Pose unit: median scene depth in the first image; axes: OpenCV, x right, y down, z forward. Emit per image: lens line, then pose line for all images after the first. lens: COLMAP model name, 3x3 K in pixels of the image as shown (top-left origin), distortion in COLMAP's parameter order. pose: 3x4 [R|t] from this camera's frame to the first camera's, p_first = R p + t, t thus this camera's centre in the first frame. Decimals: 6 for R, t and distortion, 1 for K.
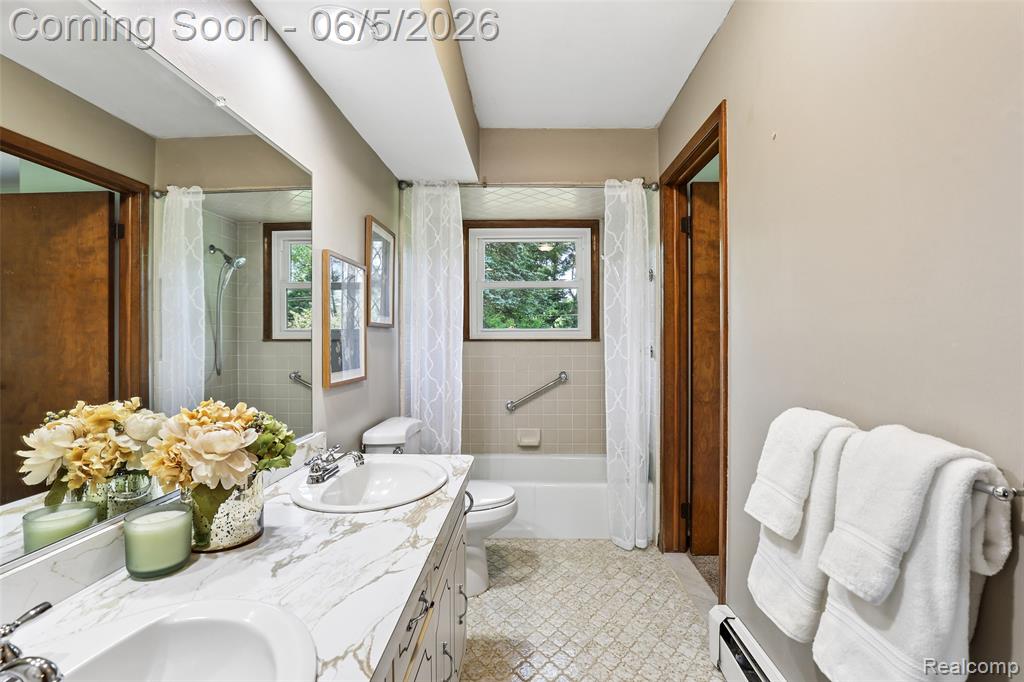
lens RADIAL K [[486.8, 0, 519.0], [0, 486.8, 344.4], [0, 0, 1]] dist [-0.031336, 0.000221]
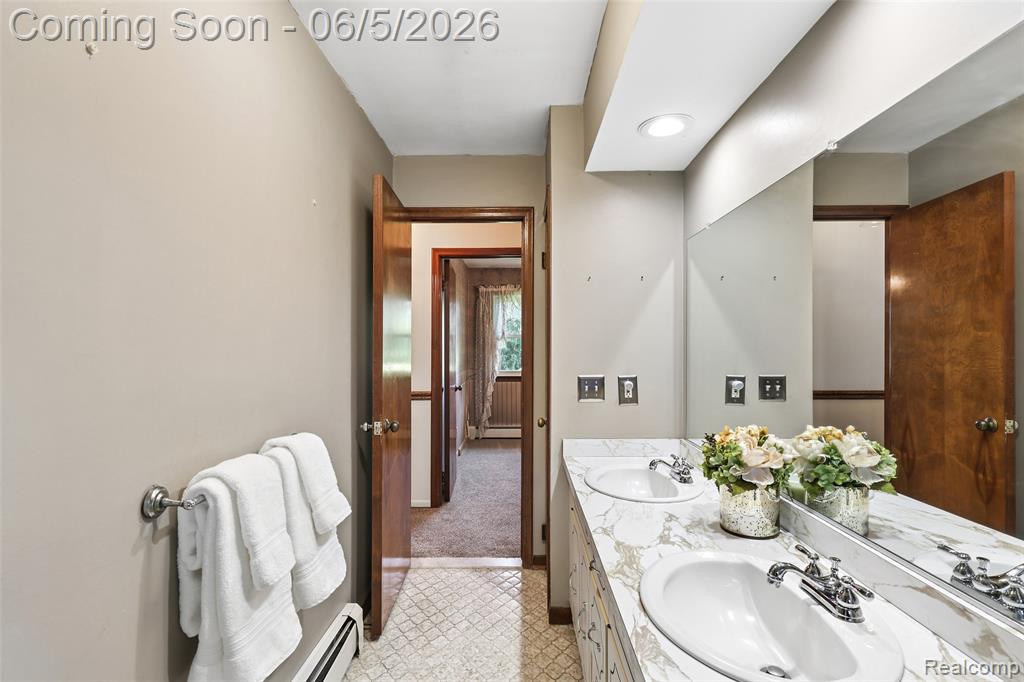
lens RADIAL K [[504.4, 0, 512.7], [0, 504.4, 346.8], [0, 0, 1]] dist [0.000220, -0.001268]
pose [[-0.999995, 0.002915, 0.001394, 0.038746], [0.002920, 0.999990, 0.003245, -0.109785], [-0.001384, 0.003249, -0.999994, 2.343924]]
